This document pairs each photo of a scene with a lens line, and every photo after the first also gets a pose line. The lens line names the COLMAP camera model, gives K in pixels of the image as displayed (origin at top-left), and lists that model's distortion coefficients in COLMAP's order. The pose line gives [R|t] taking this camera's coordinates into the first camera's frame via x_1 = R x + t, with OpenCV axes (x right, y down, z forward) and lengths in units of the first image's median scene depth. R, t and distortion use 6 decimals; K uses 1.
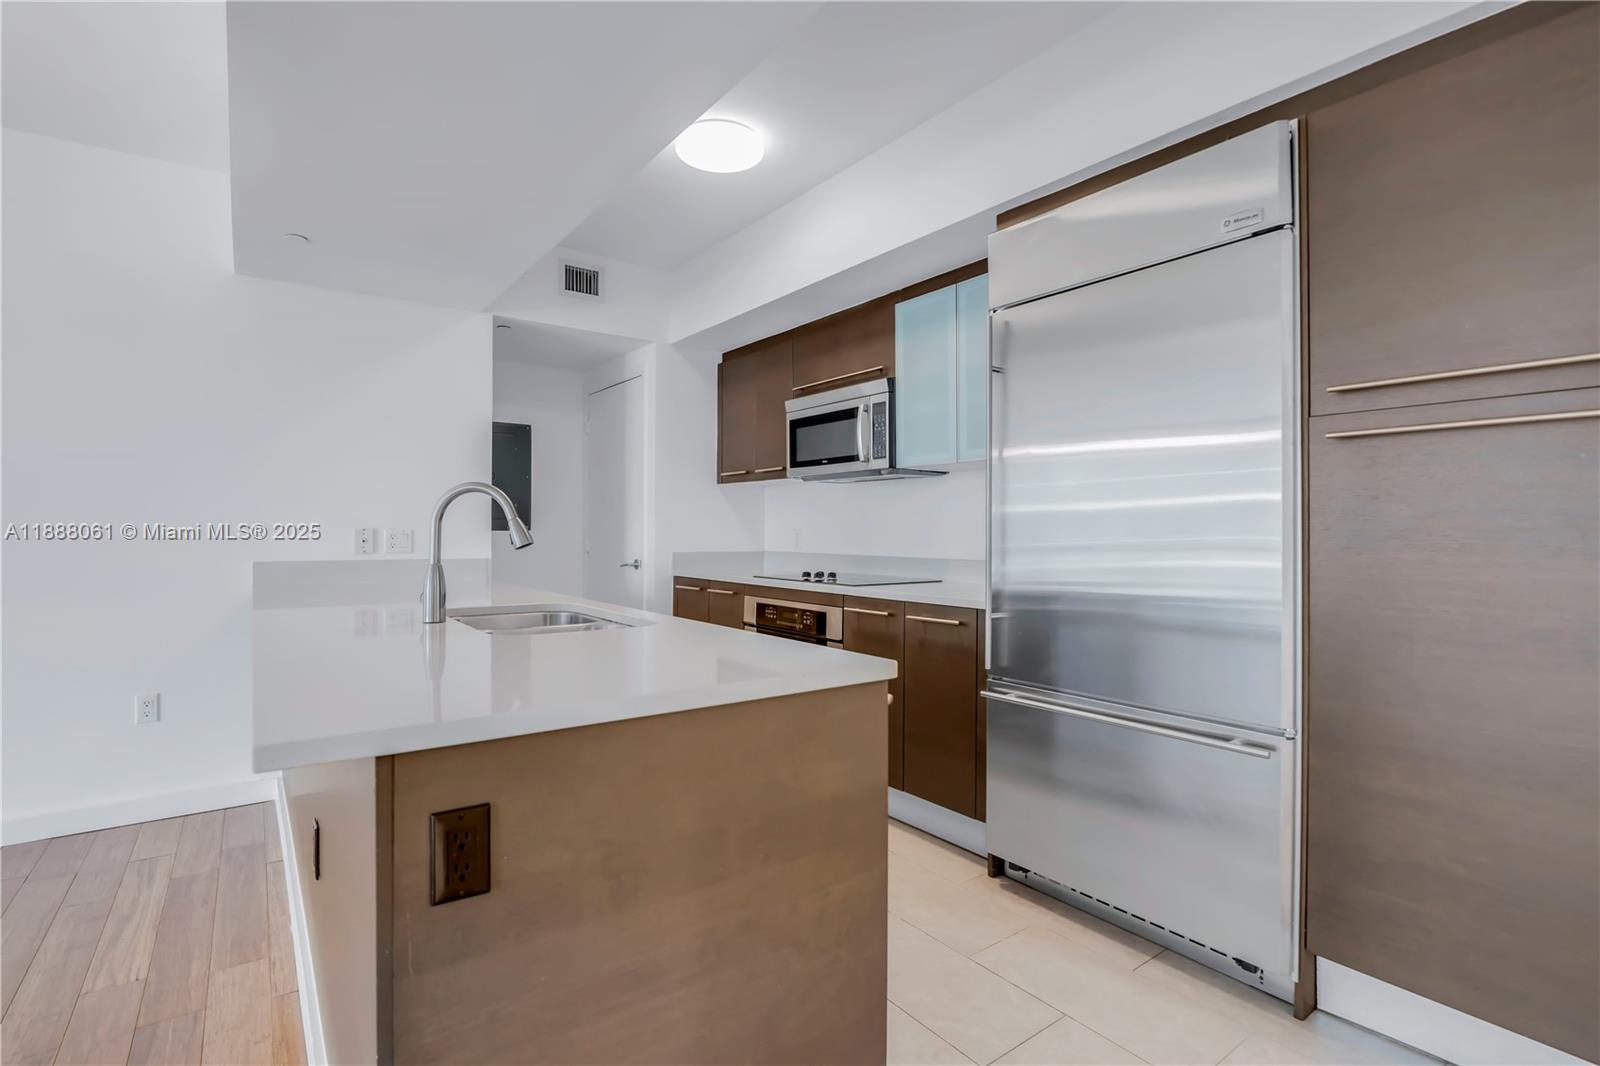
lens RADIAL K [[762.6, 0, 793.8], [0, 762.6, 526.5], [0, 0, 1]] dist [-0.015301, -0.000036]
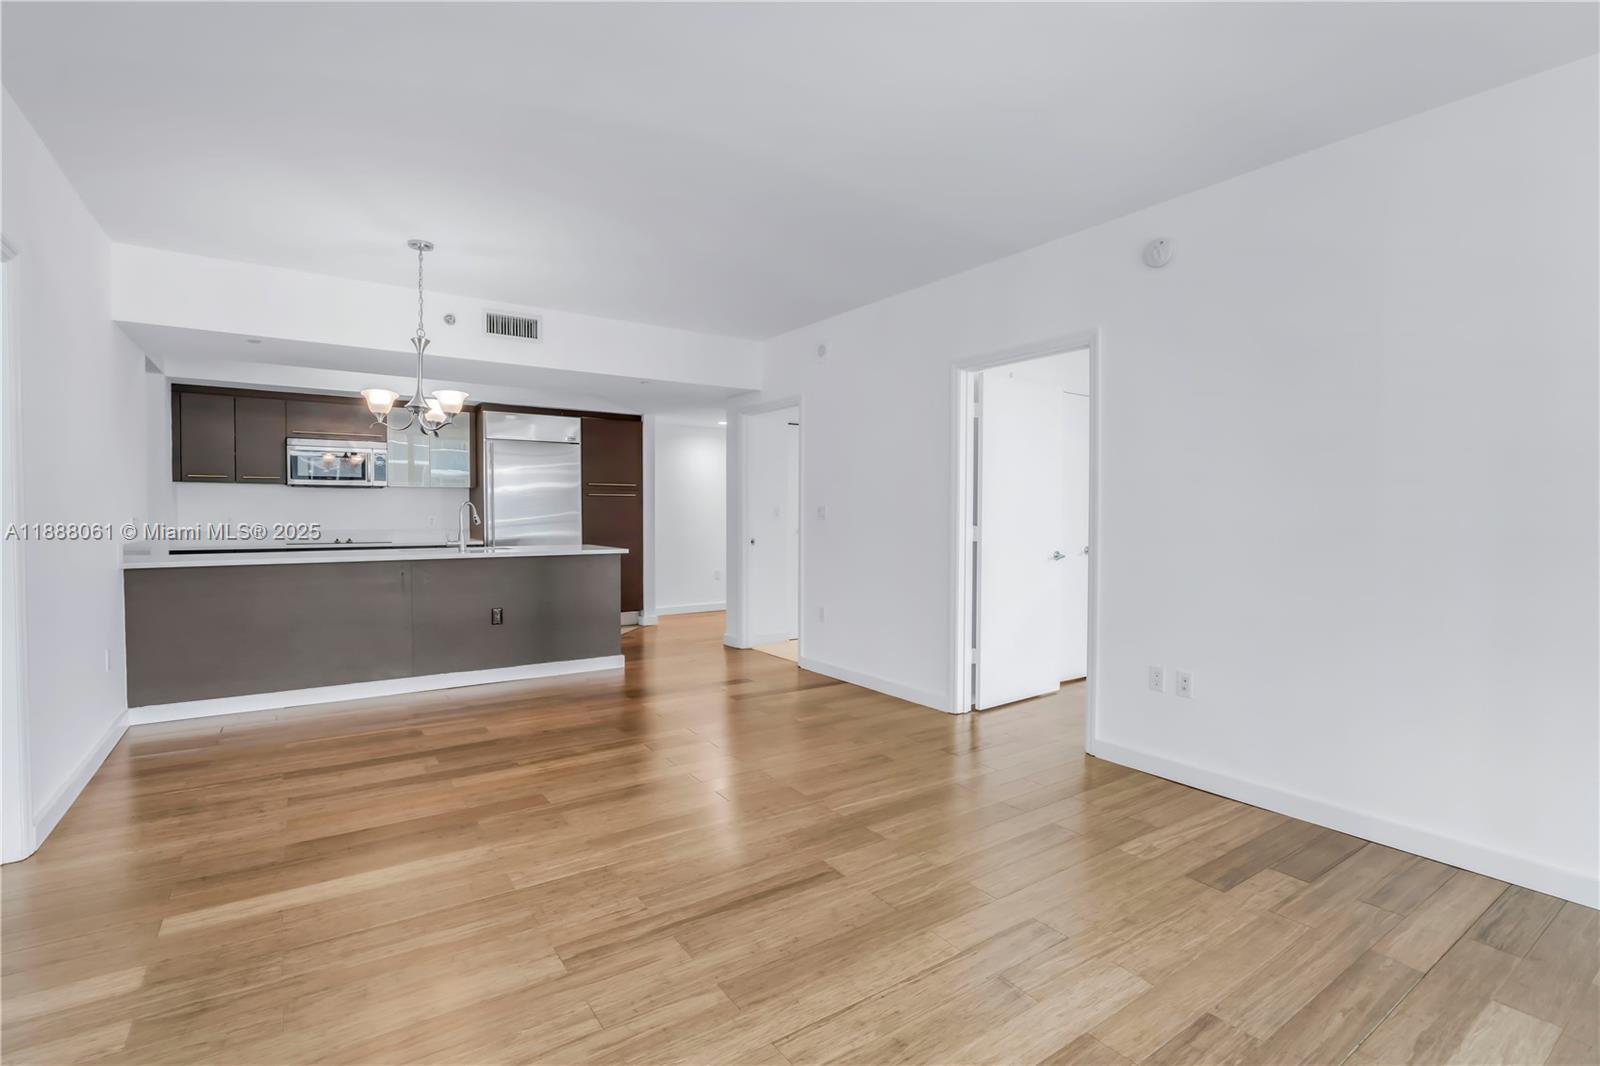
lens RADIAL K [[749.6, 0, 804.5], [0, 749.6, 526.5], [0, 0, 1]] dist [-0.020128, 0.000976]
pose [[0.018508, -0.023554, 0.999551, -1.793625], [-0.007813, 0.999689, 0.023702, -0.022147], [-0.999798, -0.008248, 0.018318, -0.169897]]
